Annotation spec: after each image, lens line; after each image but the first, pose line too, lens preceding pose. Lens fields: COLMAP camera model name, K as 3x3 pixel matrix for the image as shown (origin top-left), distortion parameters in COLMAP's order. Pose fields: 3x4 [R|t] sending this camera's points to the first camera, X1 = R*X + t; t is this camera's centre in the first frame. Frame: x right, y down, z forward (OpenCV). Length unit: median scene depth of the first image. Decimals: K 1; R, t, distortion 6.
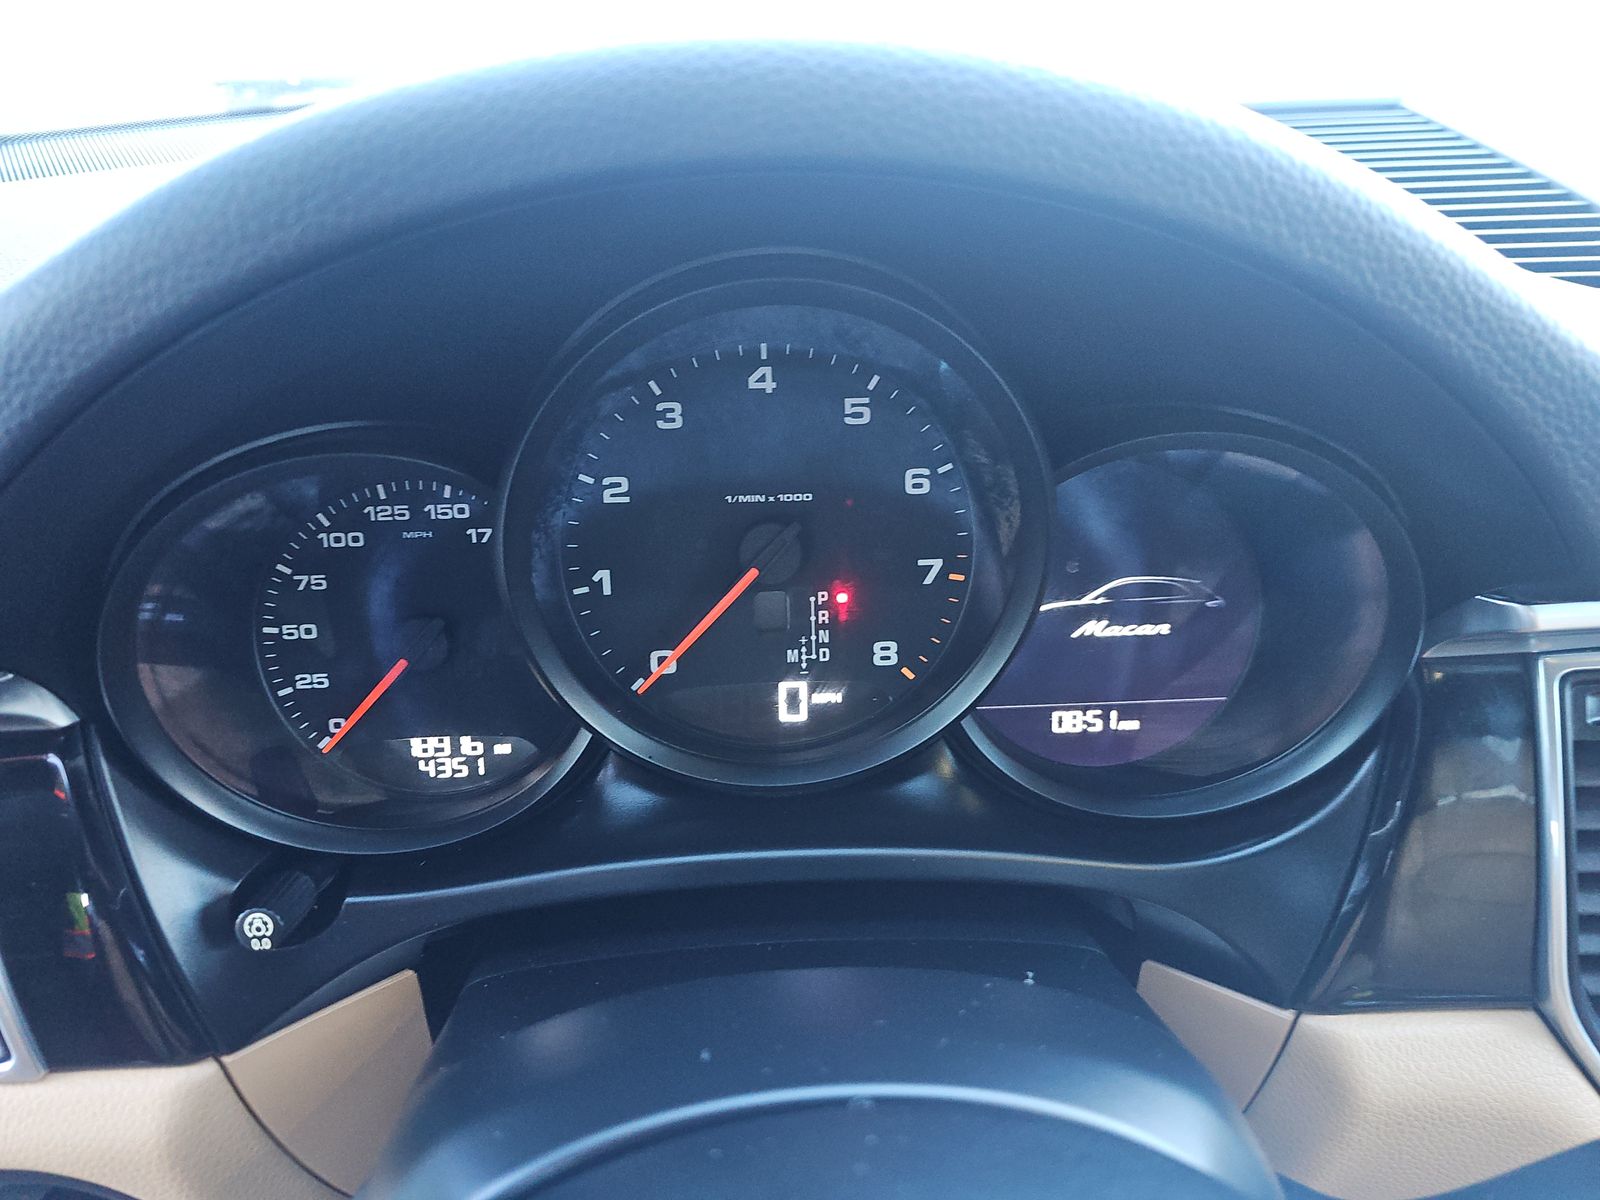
lens RADIAL K [[1076.0, 0, 807.1], [0, 1076.0, 598.6], [0, 0, 1]] dist [0.038876, -0.042704]
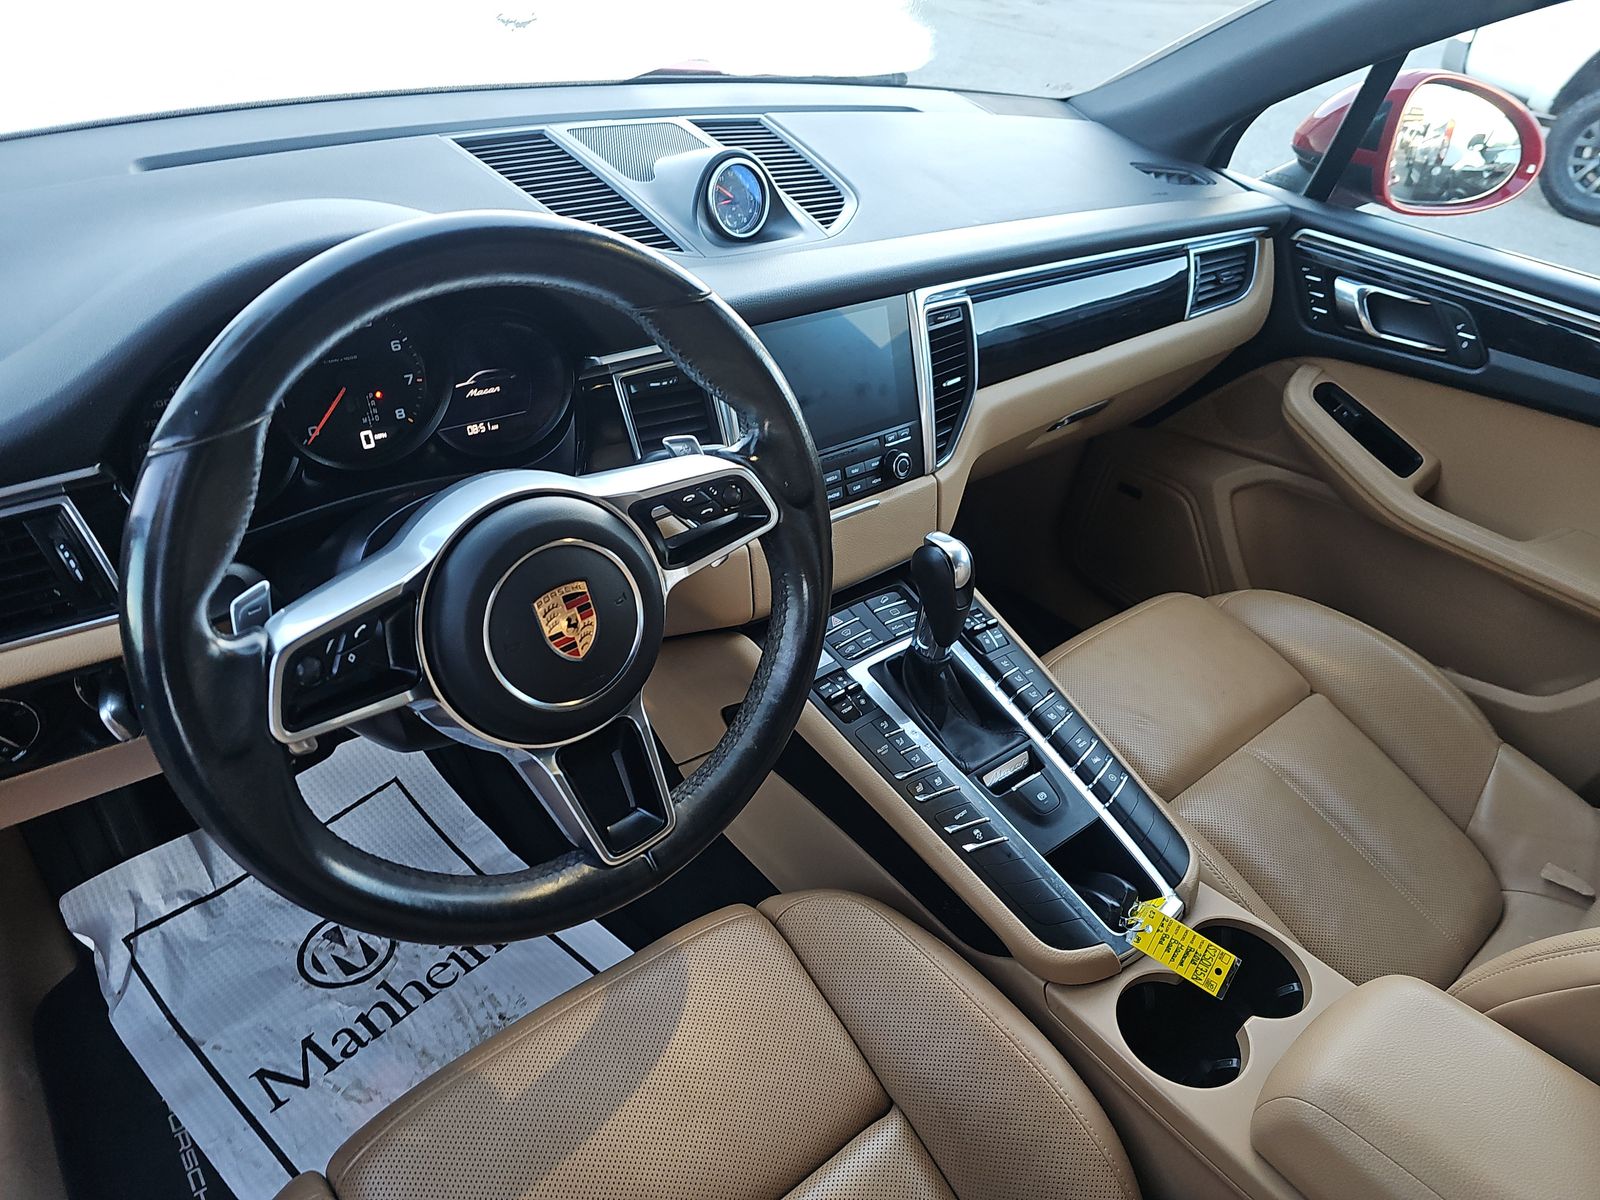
lens RADIAL K [[1076.0, 0, 813.6], [0, 1076.0, 632.7], [0, 0, 1]] dist [0.038876, -0.042704]
pose [[0.797278, -0.283078, 0.533118, -0.687076], [0.198597, 0.957059, 0.211182, 0.206125], [-0.570006, -0.062495, 0.819261, -1.793400]]
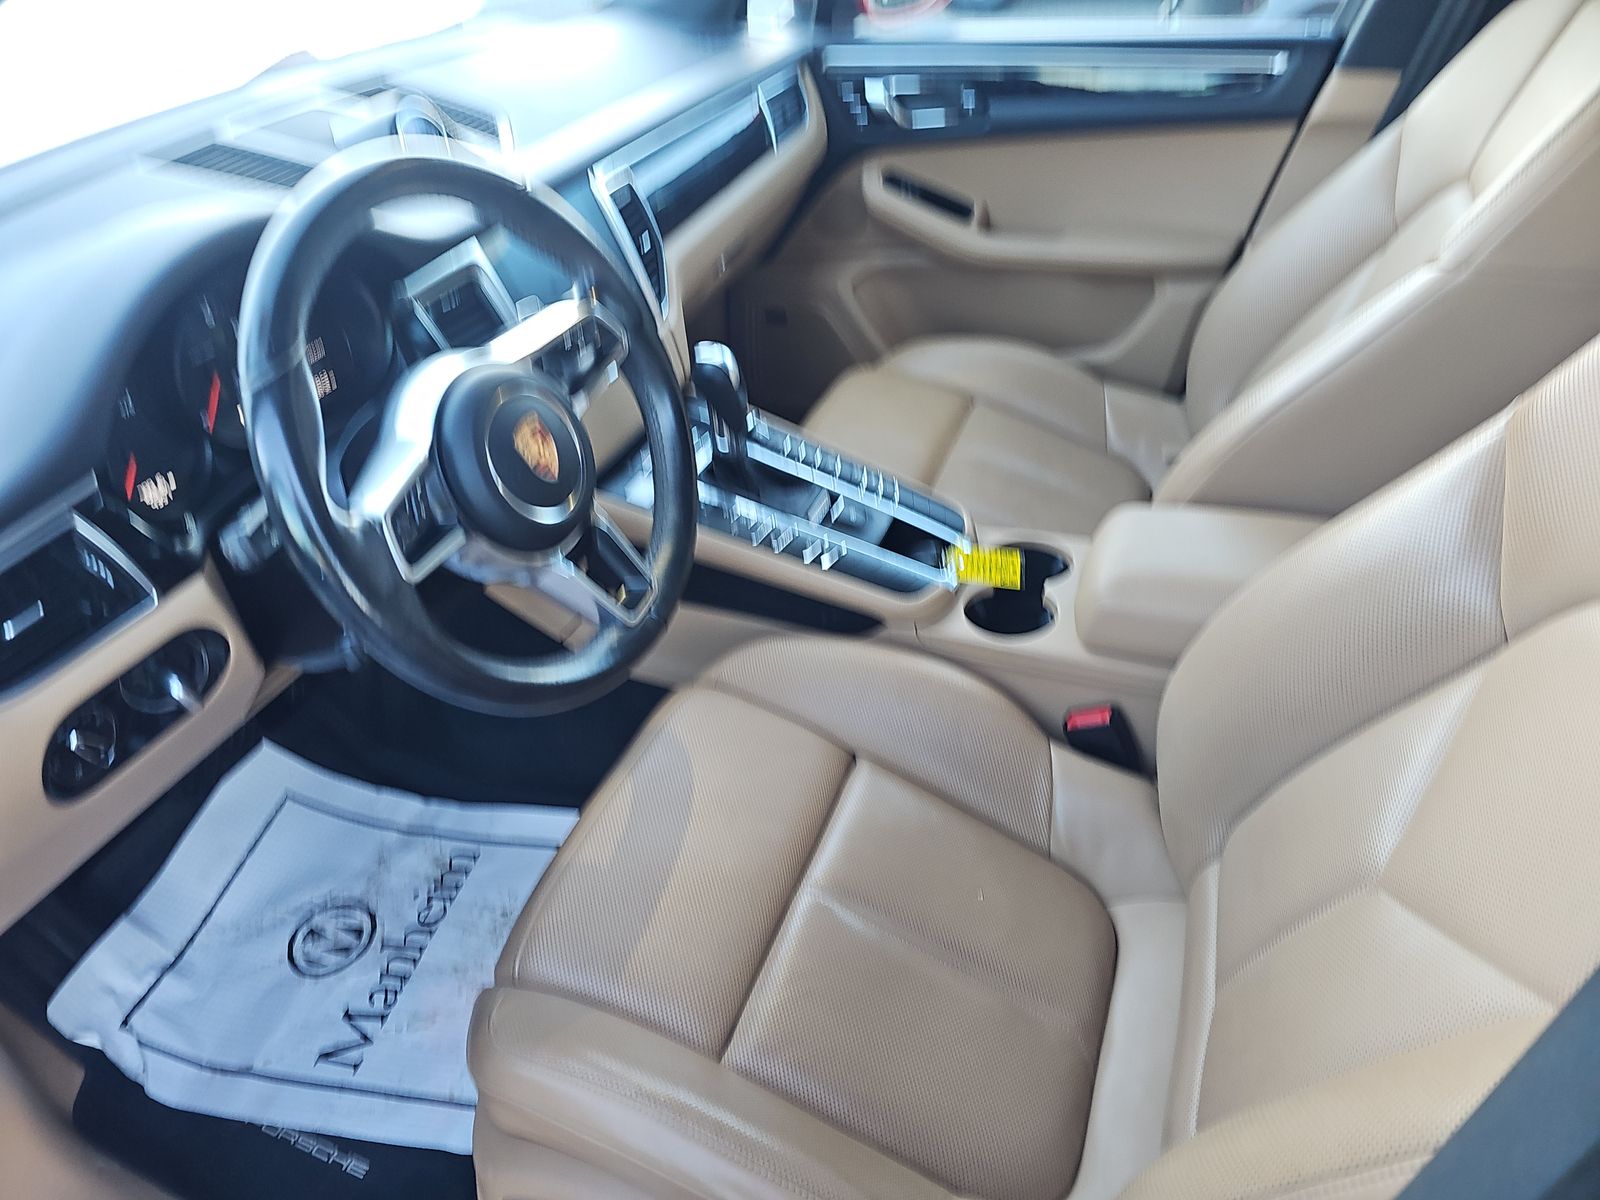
lens RADIAL K [[1076.0, 0, 838.6], [0, 1076.0, 623.4], [0, 0, 1]] dist [0.038876, -0.042704]
pose [[0.396796, -0.577776, 0.713252, -1.837798], [0.485698, 0.791507, 0.370964, 0.232738], [-0.778878, 0.199228, 0.594691, -1.954876]]
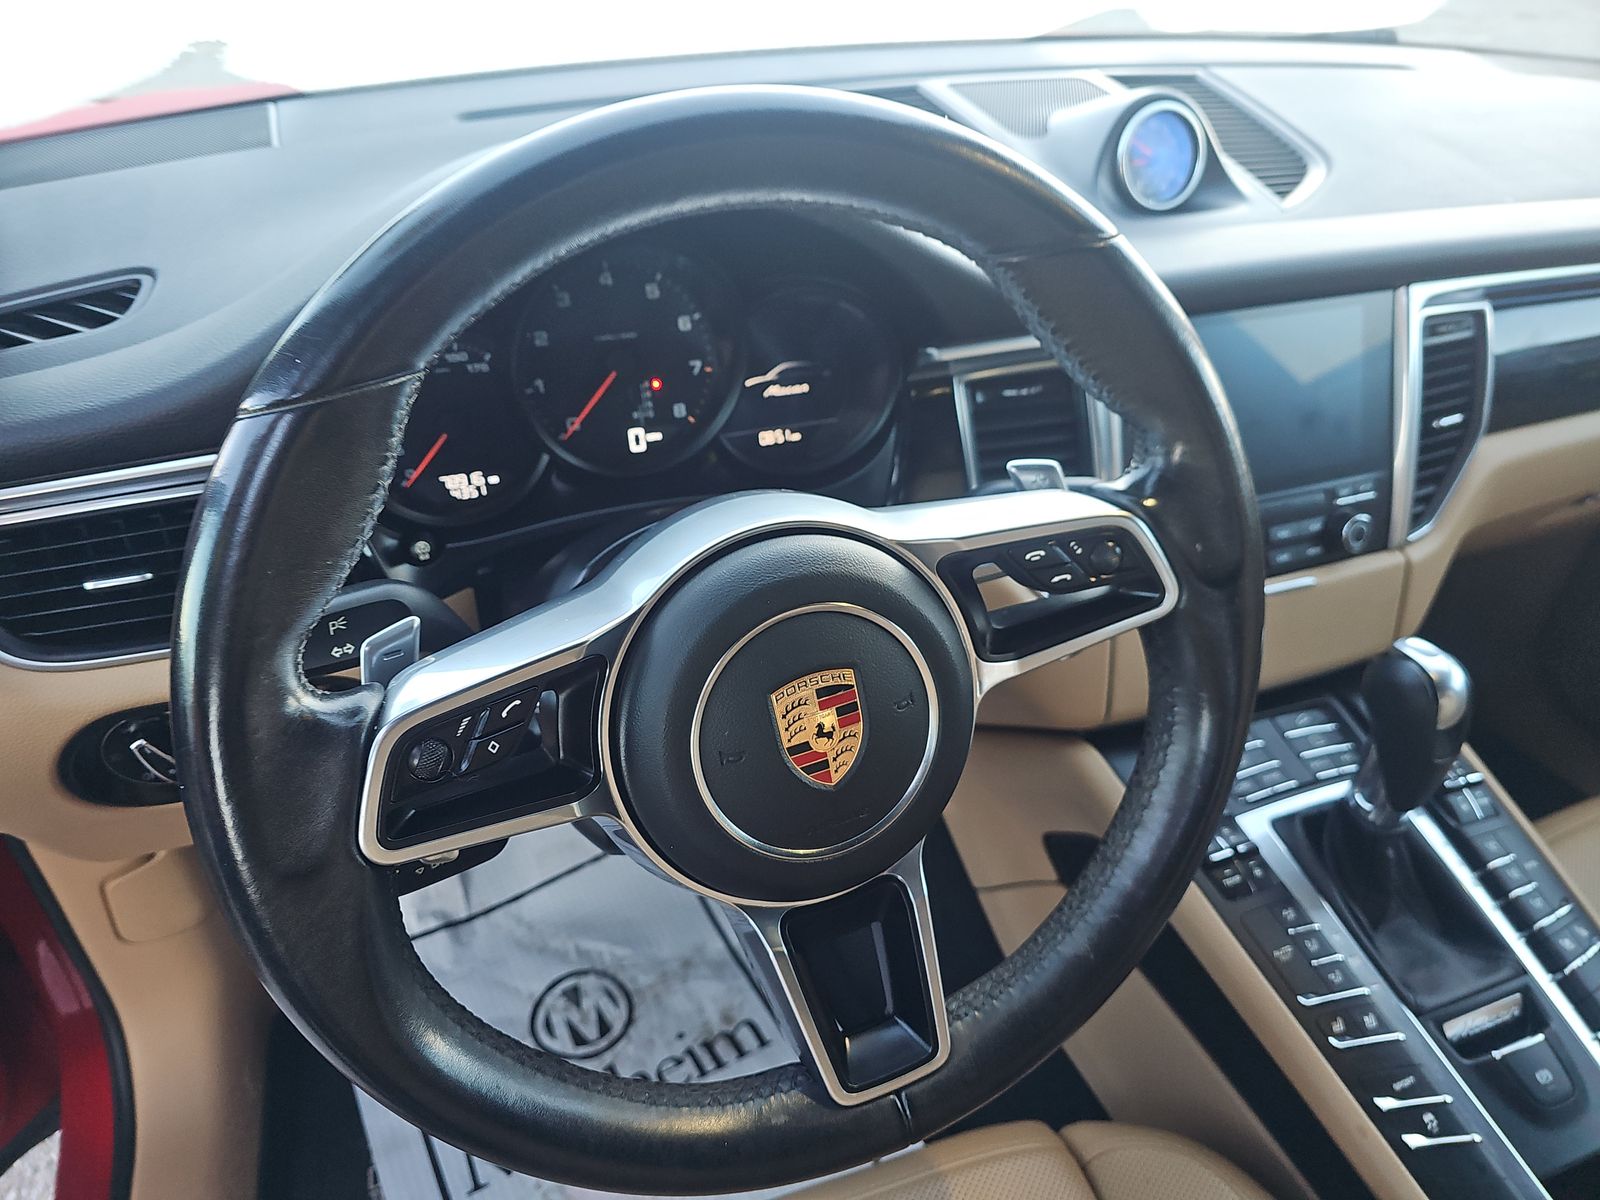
lens RADIAL K [[1076.0, 0, 795.6], [0, 1076.0, 616.4], [0, 0, 1]] dist [0.038876, -0.042704]
pose [[0.955187, -0.146573, 0.257167, -0.306644], [0.122219, 0.986572, 0.108346, 0.245422], [-0.269594, -0.072060, 0.960274, -1.090591]]
